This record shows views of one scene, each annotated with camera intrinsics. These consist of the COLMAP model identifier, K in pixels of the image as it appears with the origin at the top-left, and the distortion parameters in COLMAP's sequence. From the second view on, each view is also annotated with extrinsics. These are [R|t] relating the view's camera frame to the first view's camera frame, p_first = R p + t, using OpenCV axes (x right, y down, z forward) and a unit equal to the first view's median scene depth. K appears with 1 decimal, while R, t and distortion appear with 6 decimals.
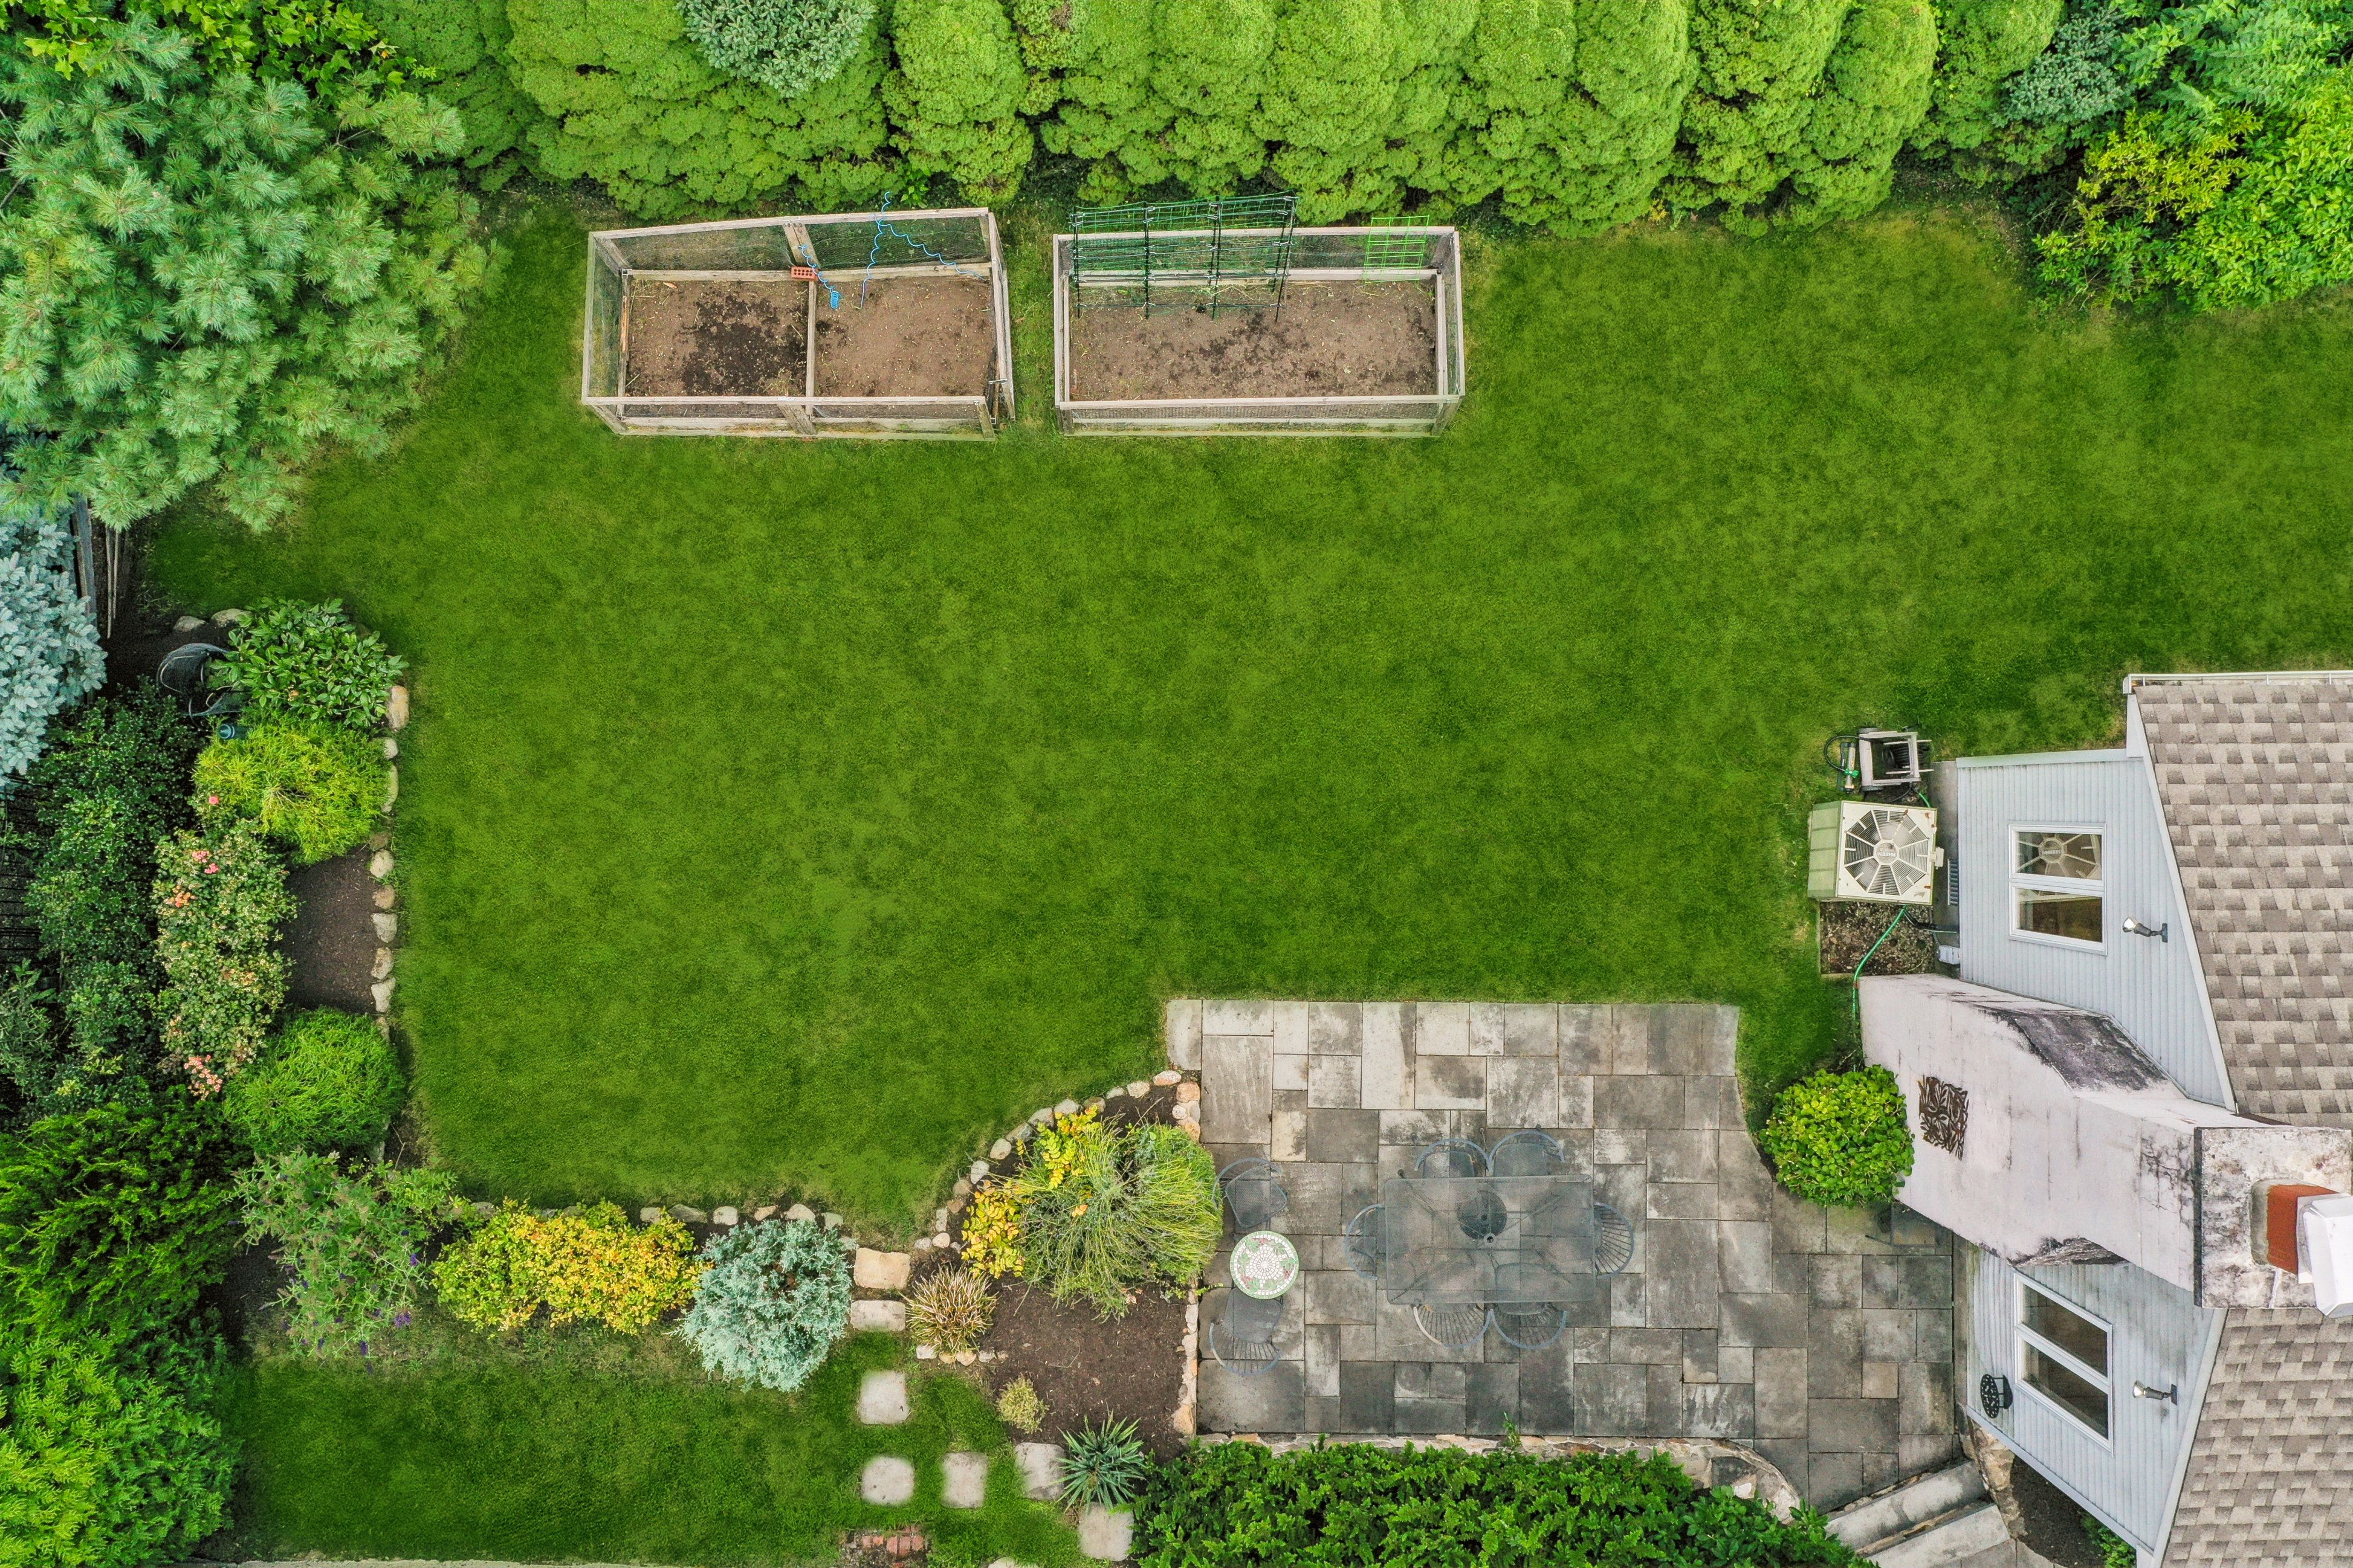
lens RADIAL K [[1828.3, 0, 1176.5], [0, 1828.3, 784.0], [0, 0, 1]] dist [0.007728, 0.003538]
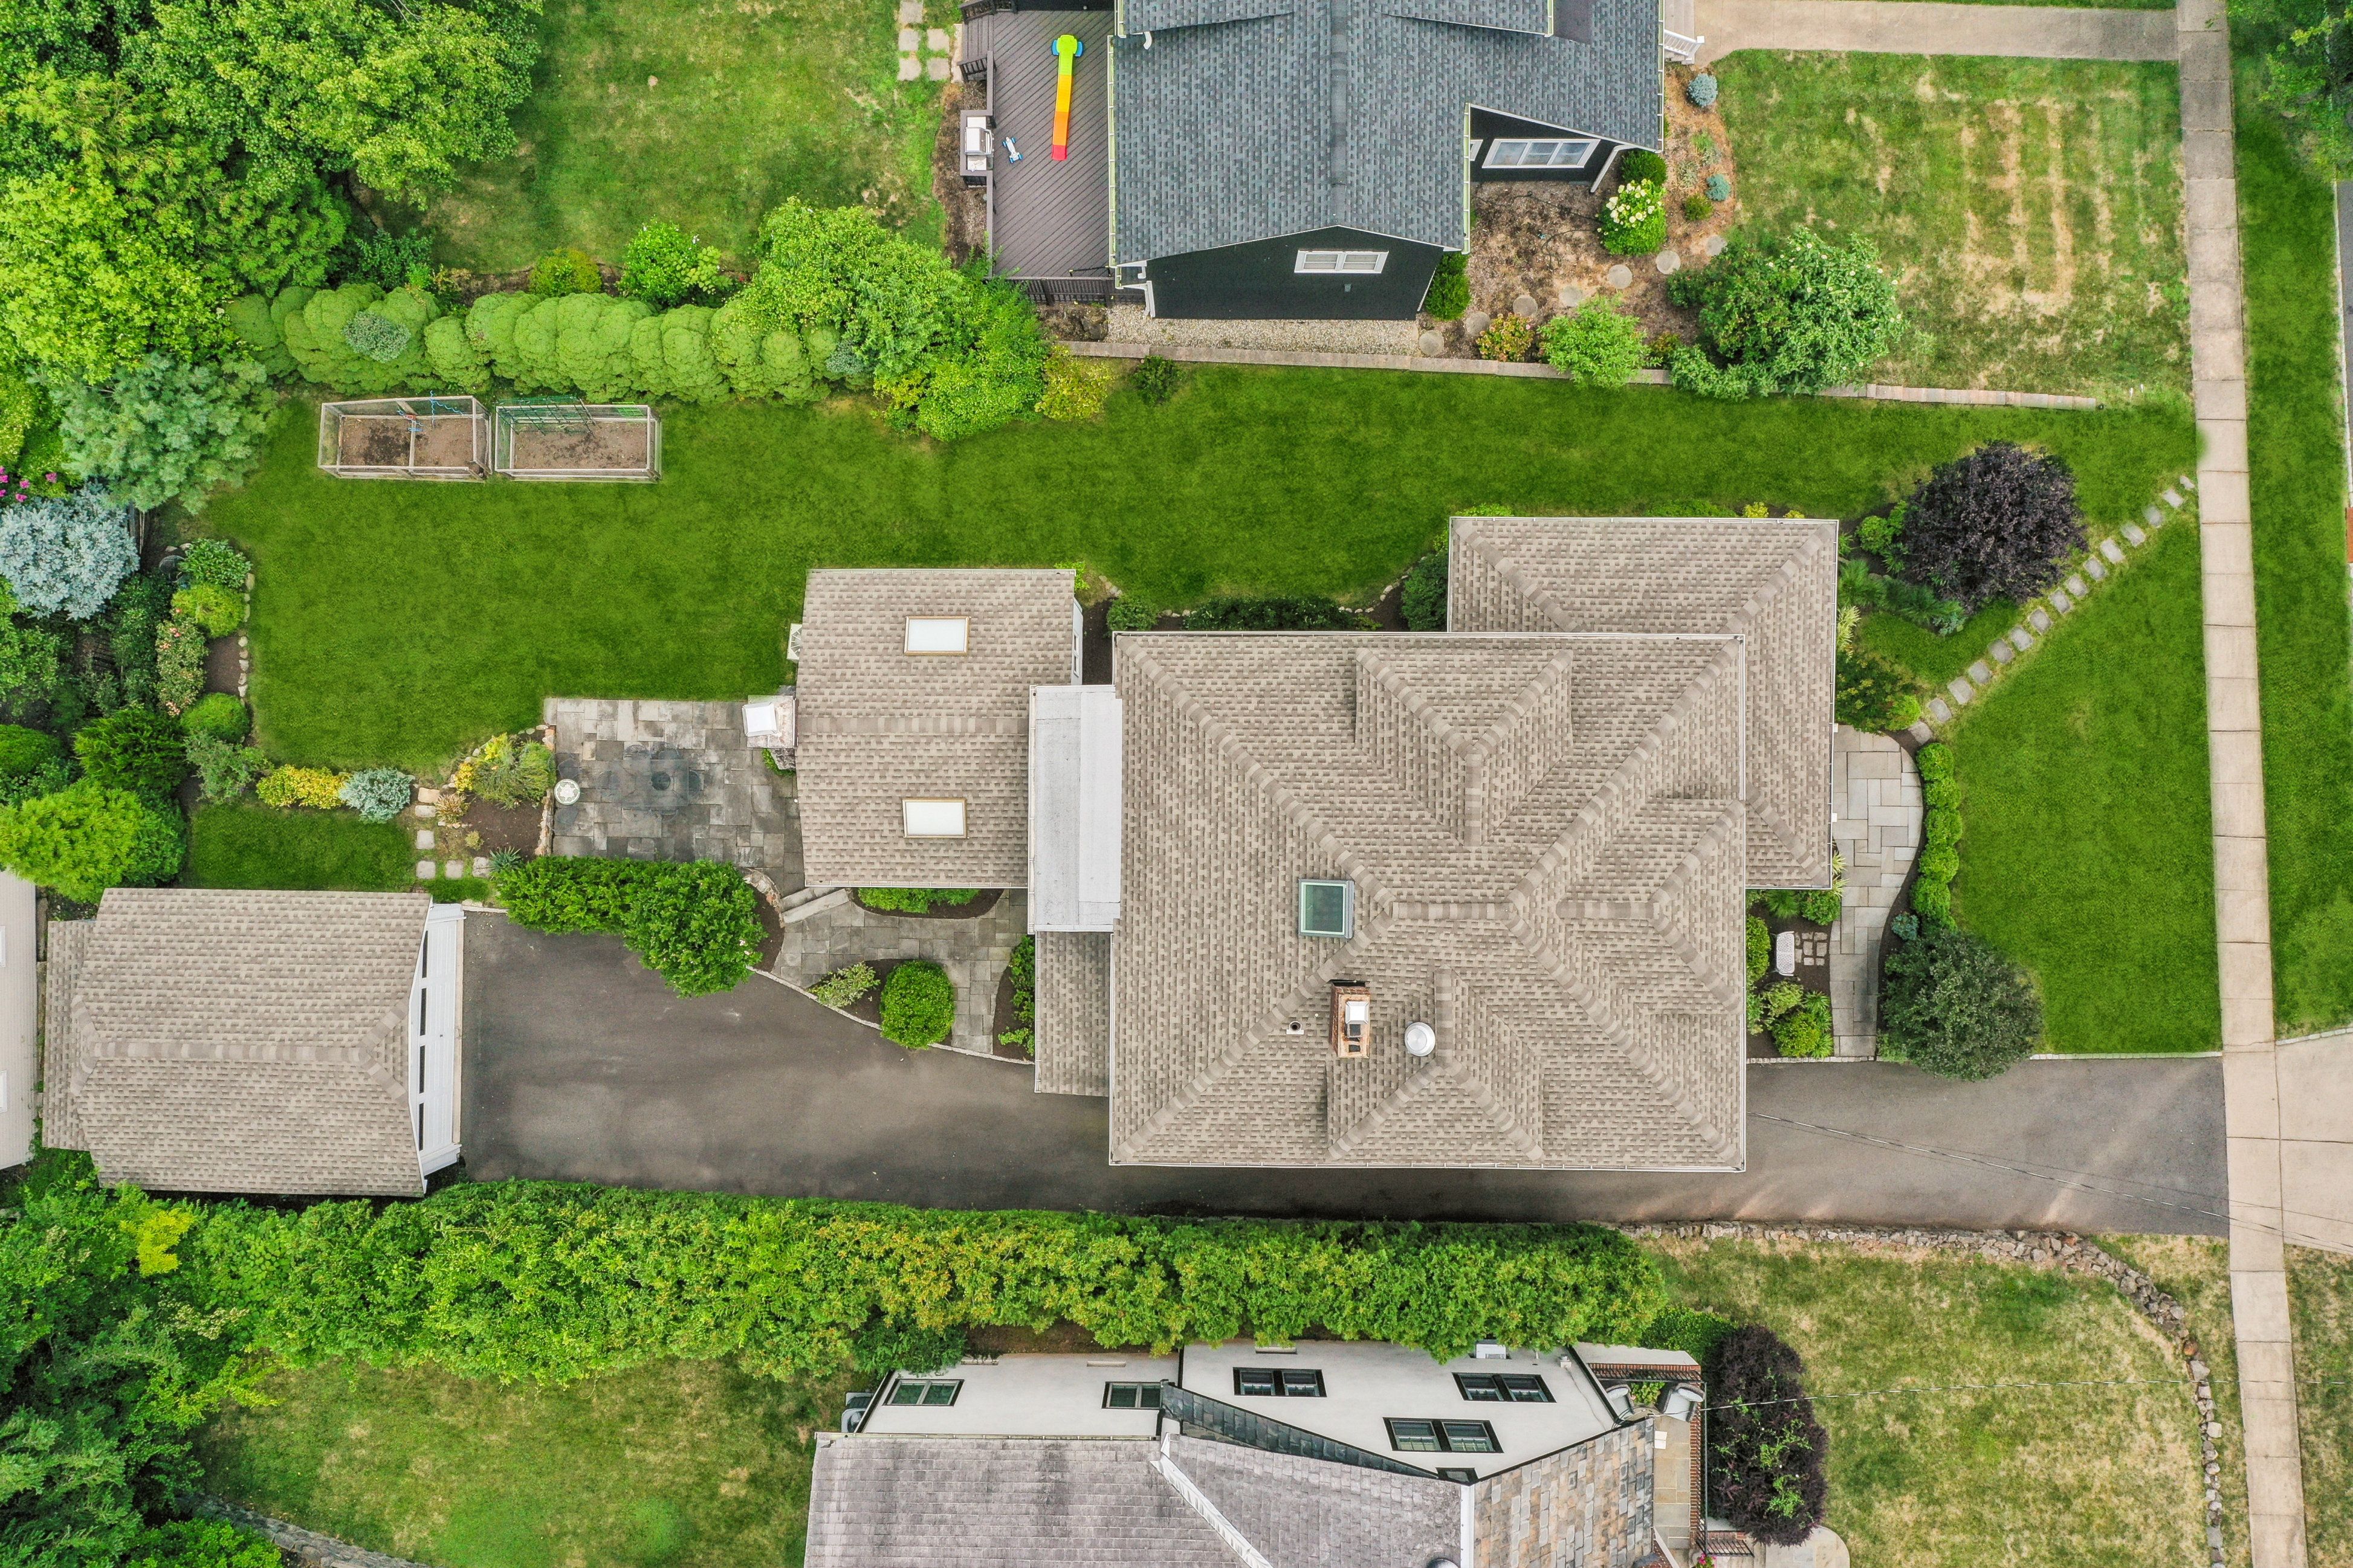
lens RADIAL K [[1828.3, 0, 1176.5], [0, 1828.3, 784.0], [0, 0, 1]] dist [0.007728, 0.003538]
pose [[0.999881, 0.014008, -0.006463, 0.961445], [-0.013996, 0.999900, 0.001880, 0.234207], [0.006488, -0.001790, 0.999977, -1.684710]]
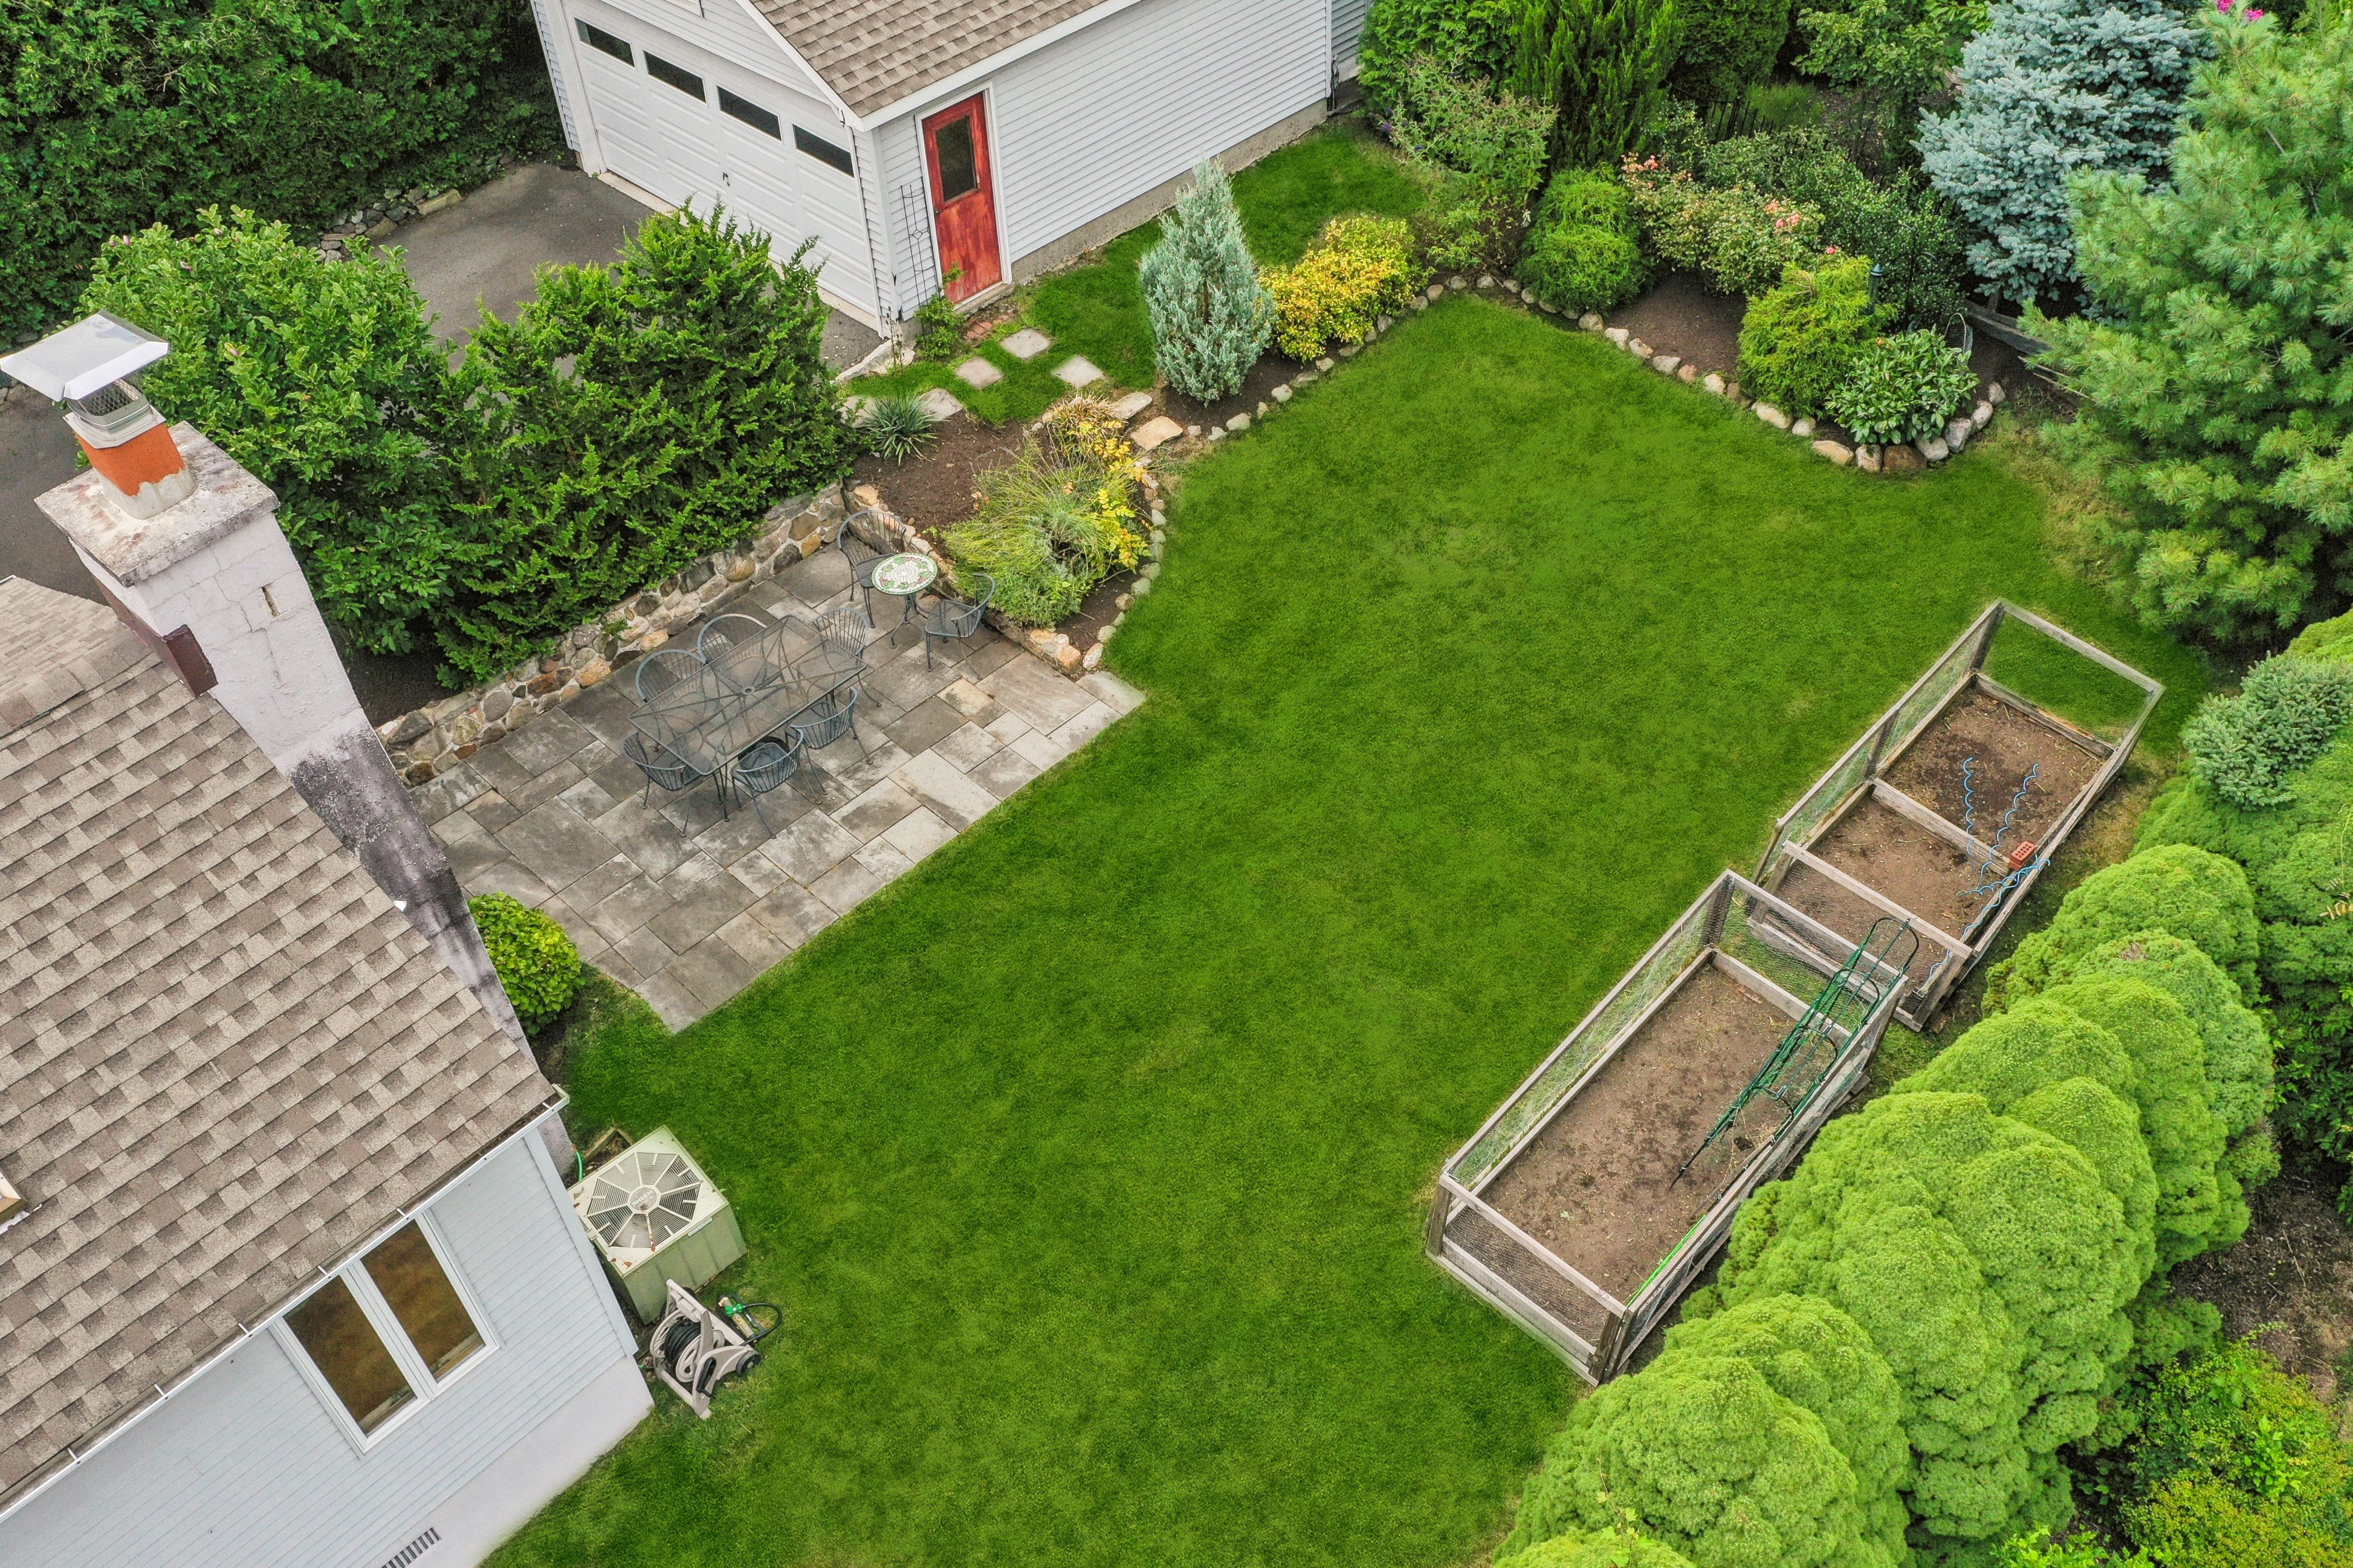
lens RADIAL K [[1984.9, 0, 1176.5], [0, 1984.9, 784.0], [0, 0, 1]] dist [0.018247, 0.011589]
pose [[-0.691622, 0.541864, -0.477538, 0.548469], [-0.719780, -0.462358, 0.517823, -0.493542], [0.059797, 0.701860, 0.709800, 0.286915]]
